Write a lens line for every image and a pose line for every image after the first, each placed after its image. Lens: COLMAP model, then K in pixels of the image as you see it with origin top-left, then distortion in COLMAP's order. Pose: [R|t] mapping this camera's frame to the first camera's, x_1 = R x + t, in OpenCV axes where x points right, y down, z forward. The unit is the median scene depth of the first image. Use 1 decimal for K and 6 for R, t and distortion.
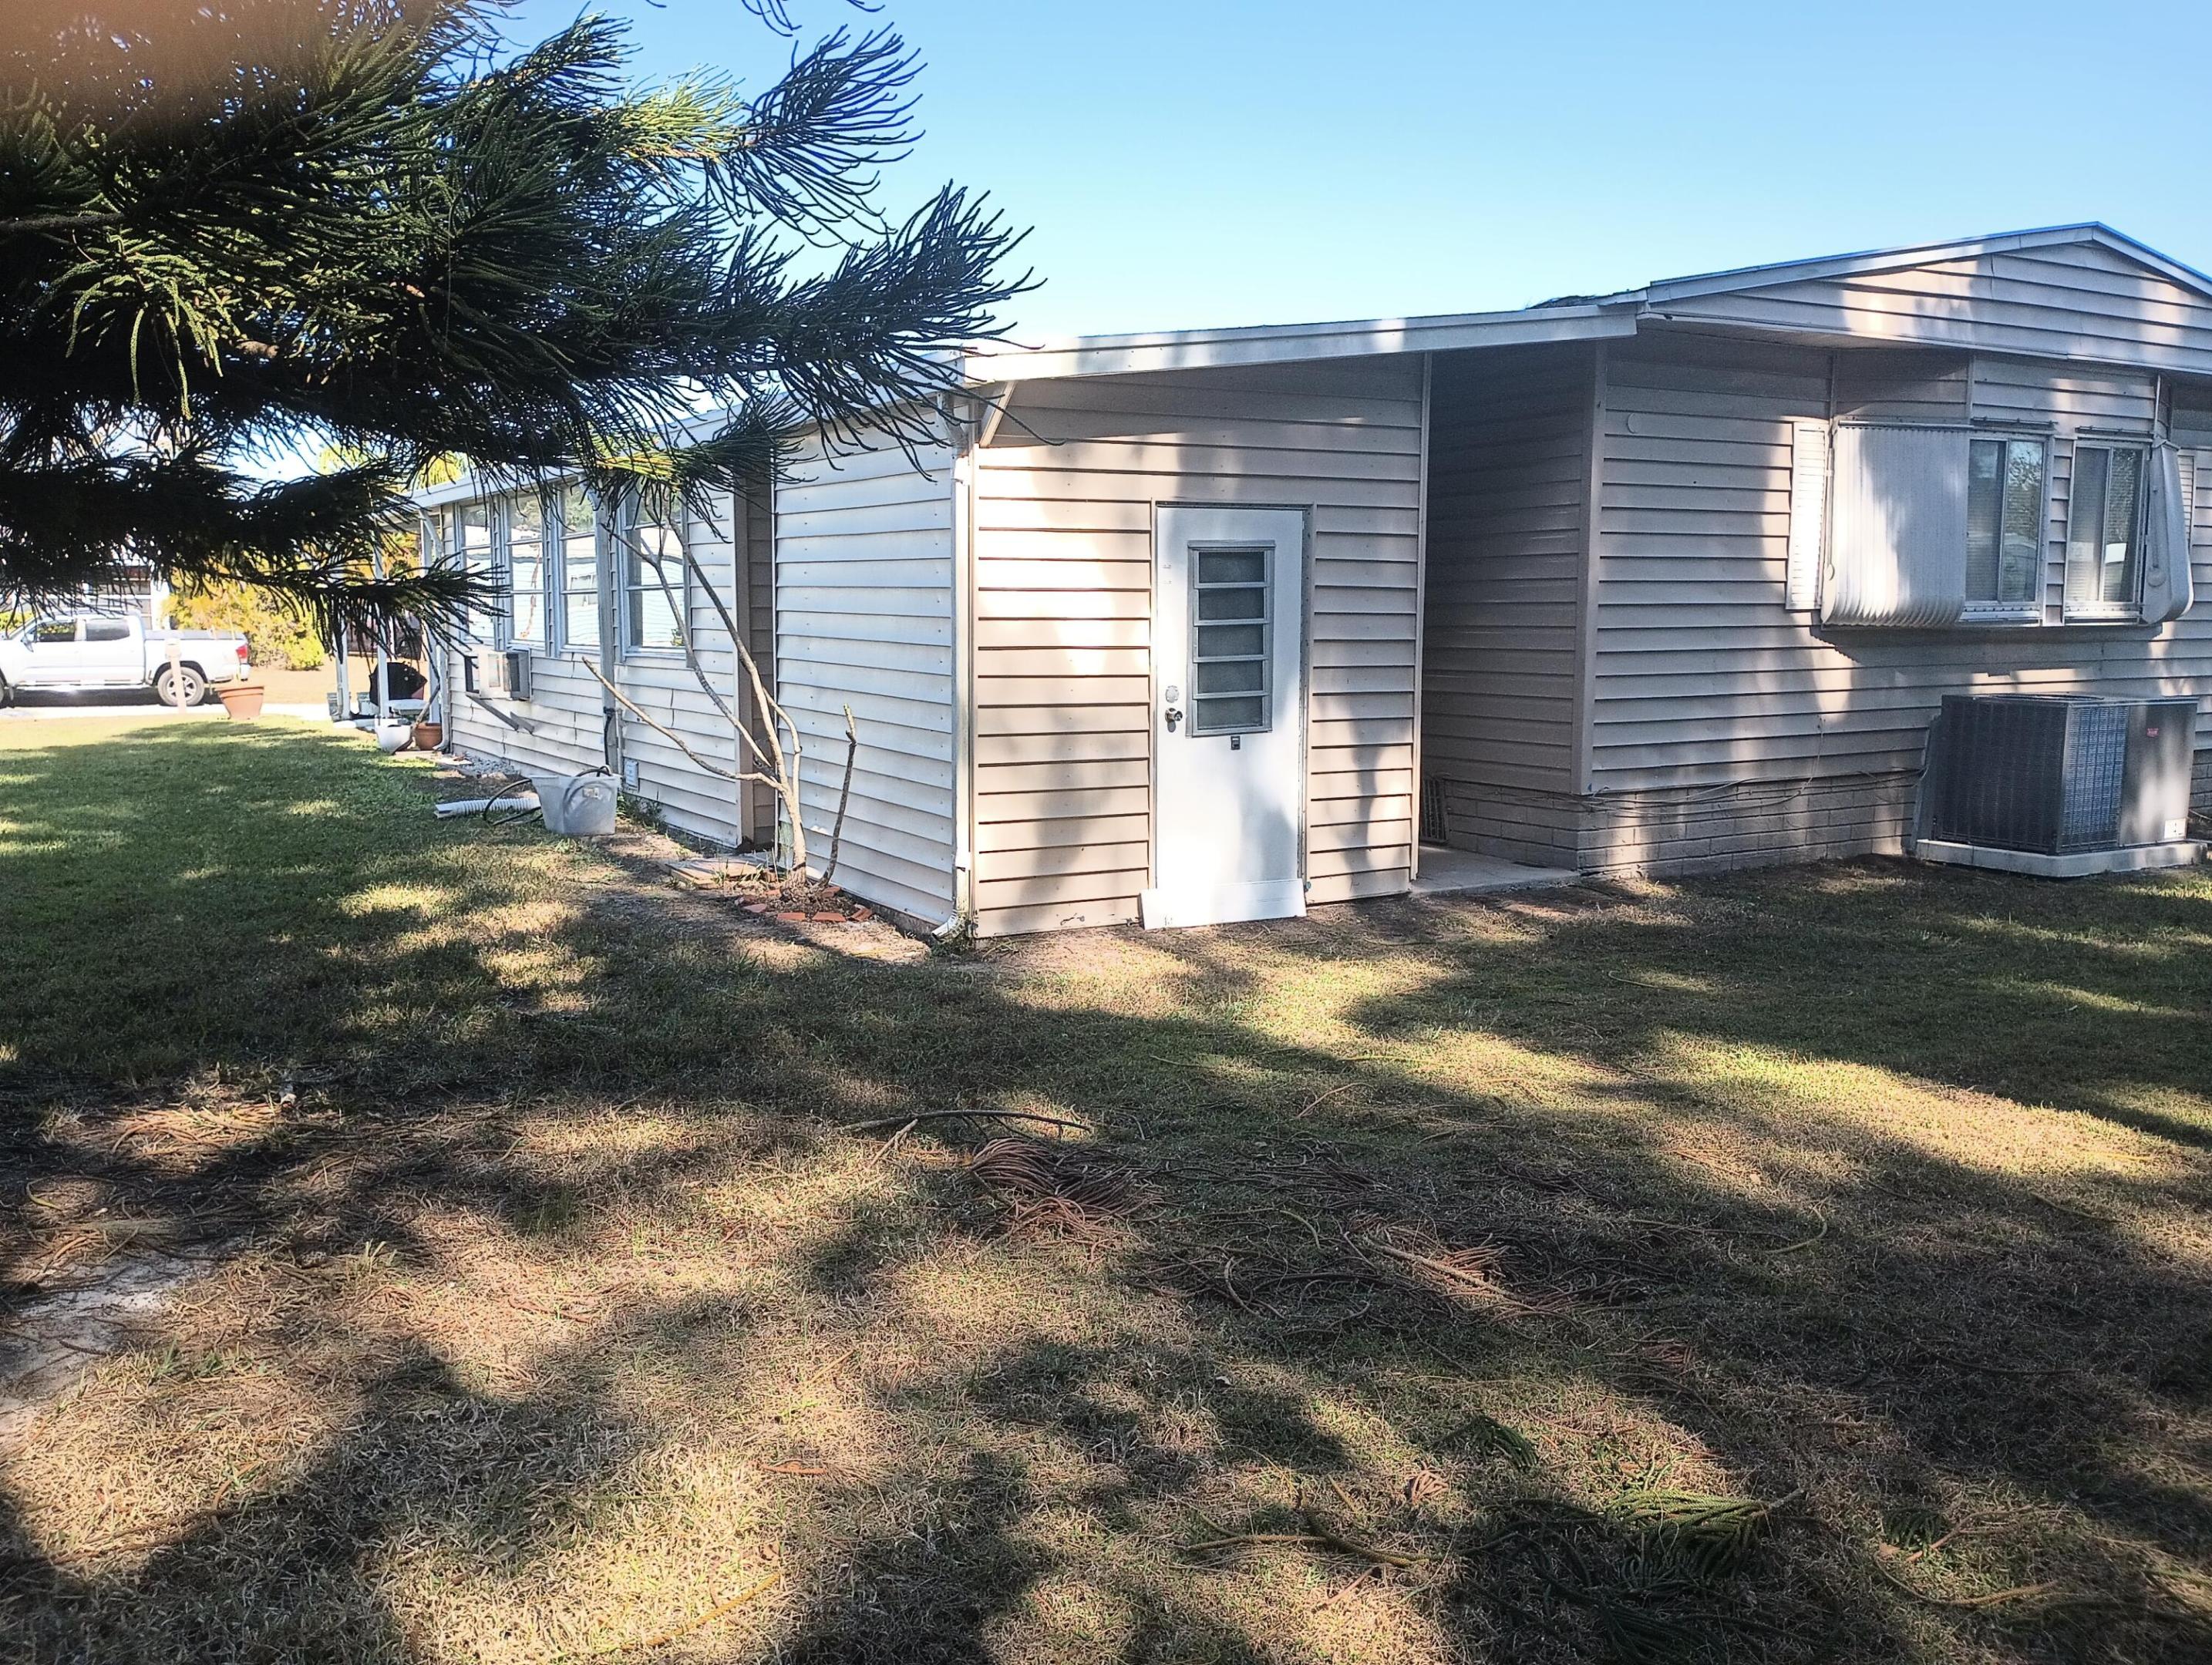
lens RADIAL K [[1821.0, 0, 1106.0], [0, 1821.0, 832.5], [0, 0, 1]] dist [0.036420, -0.050342]
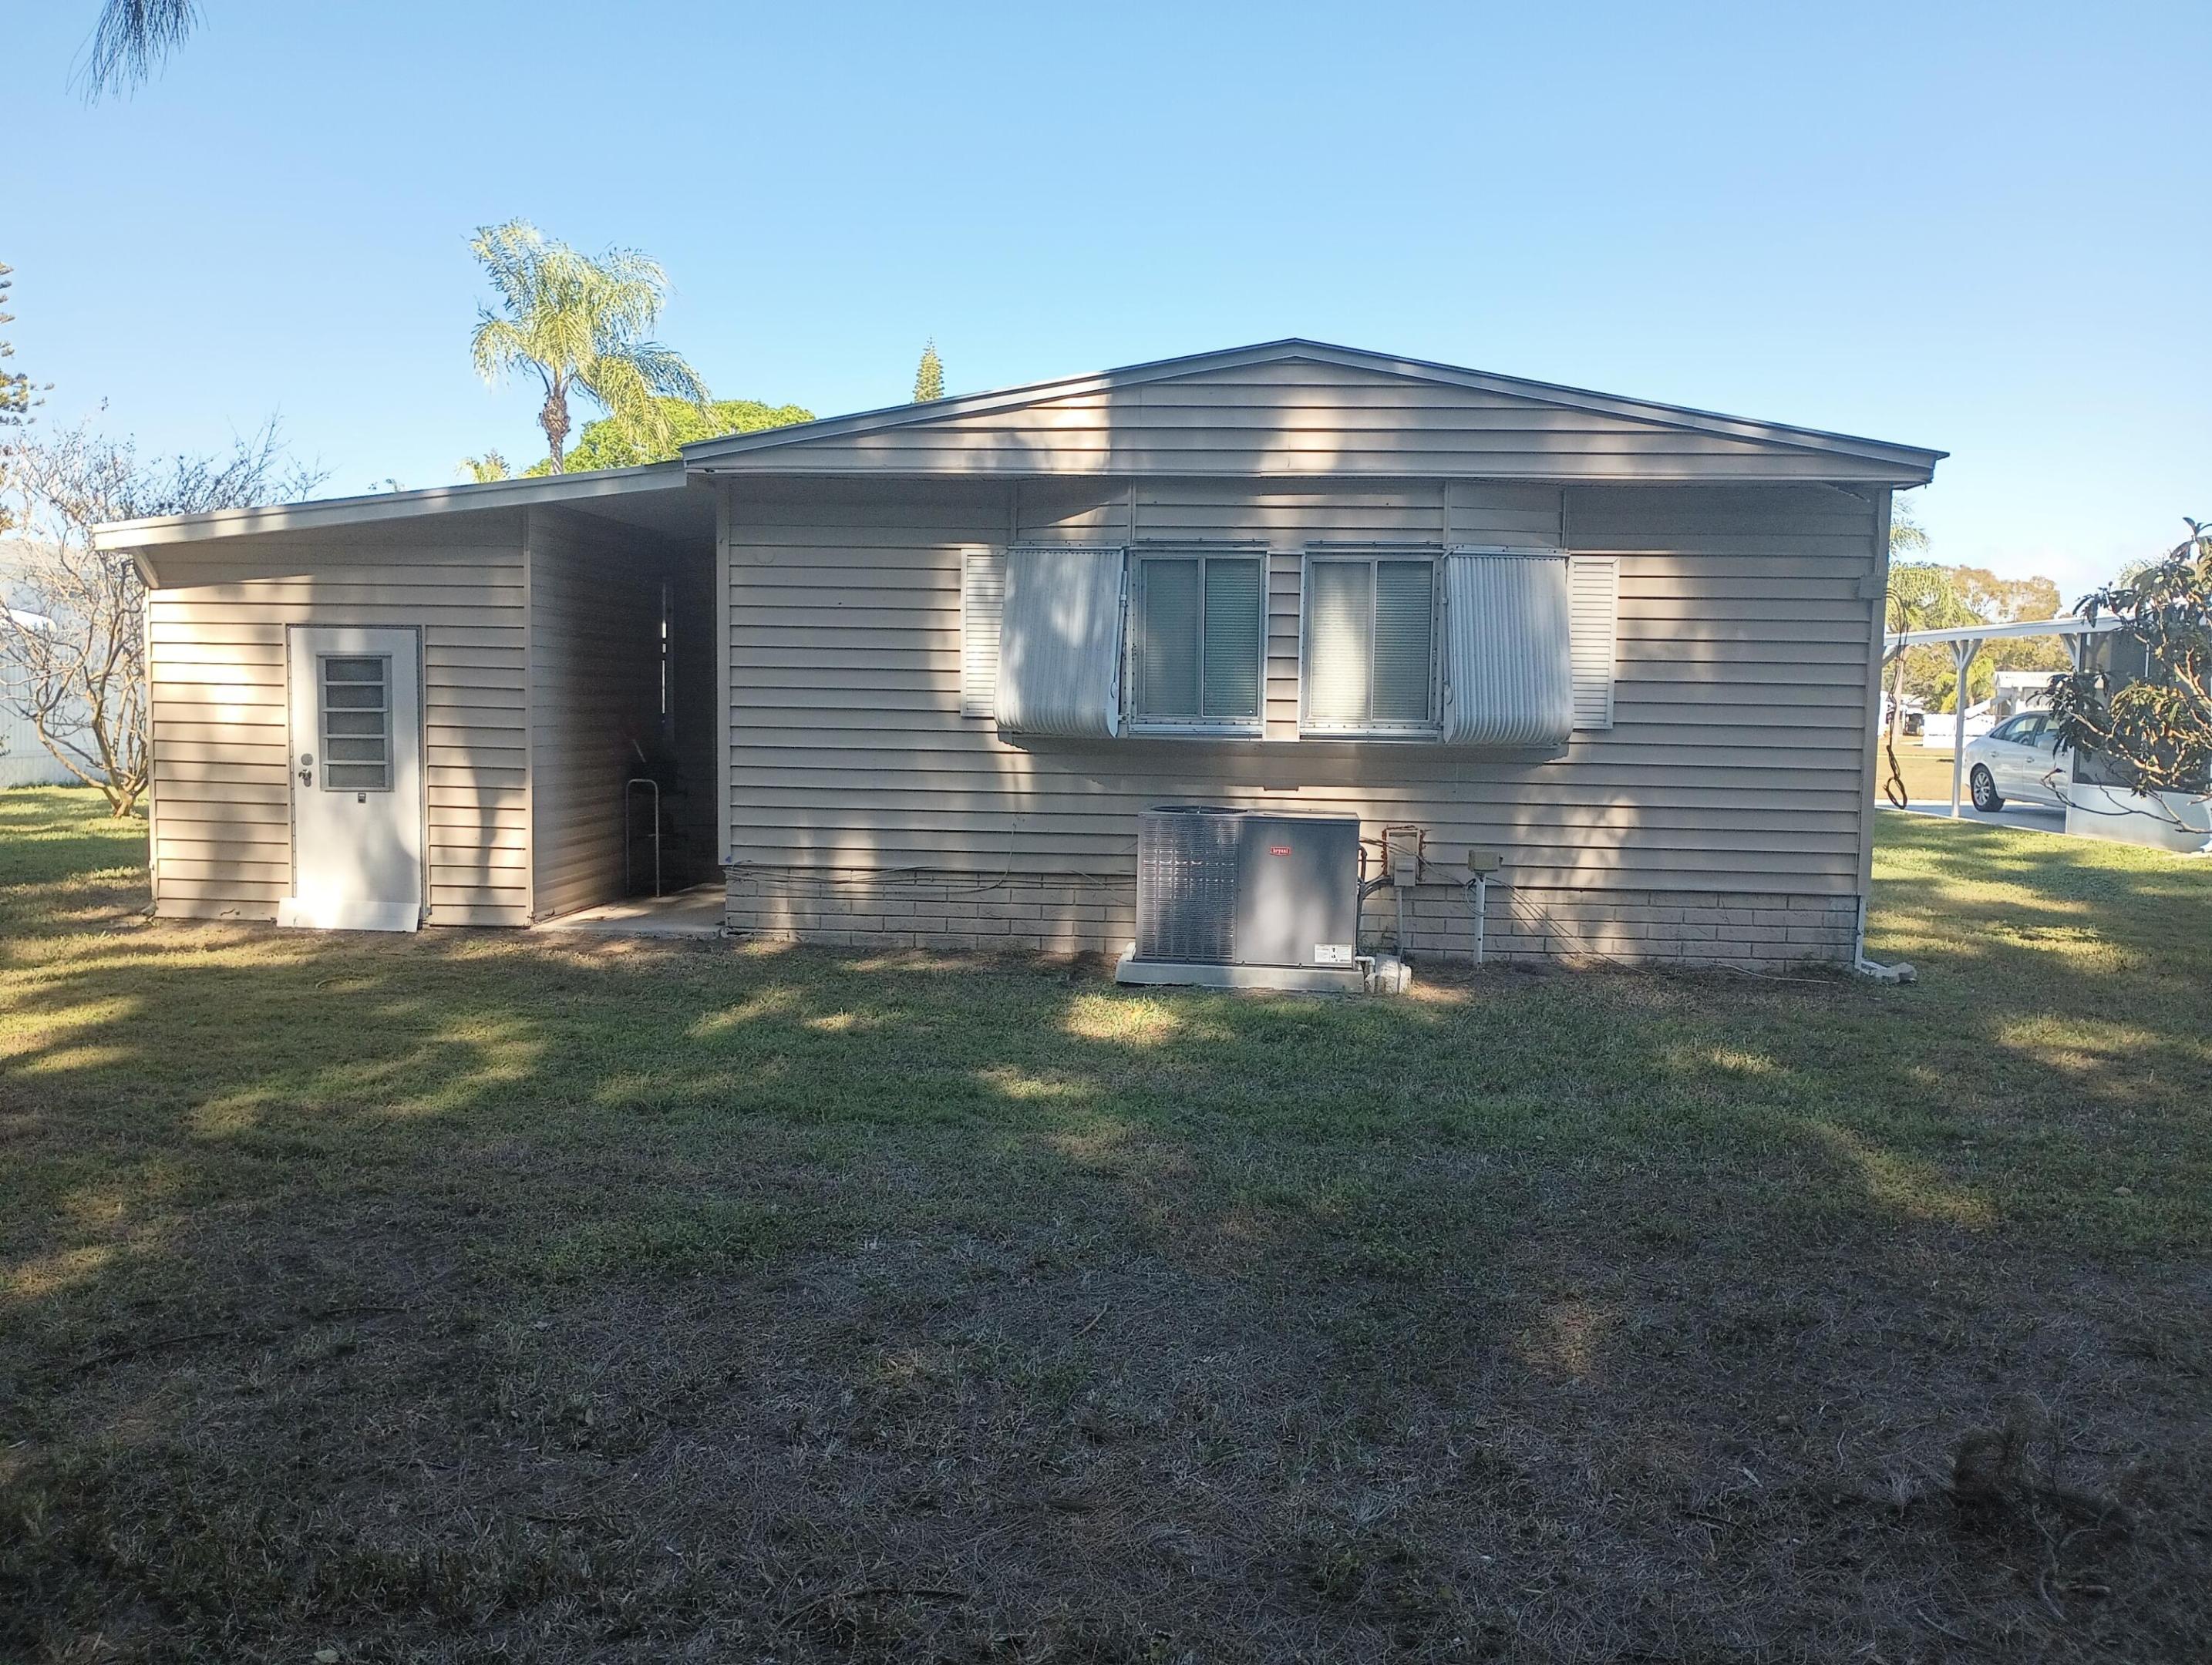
lens RADIAL K [[1821.0, 0, 1106.0], [0, 1821.0, 832.5], [0, 0, 1]] dist [0.036420, -0.050342]
pose [[0.826975, 0.058053, -0.559233, 1.294279], [-0.091442, 0.995299, -0.031900, -0.030483], [0.554752, 0.077518, 0.828397, 0.173859]]
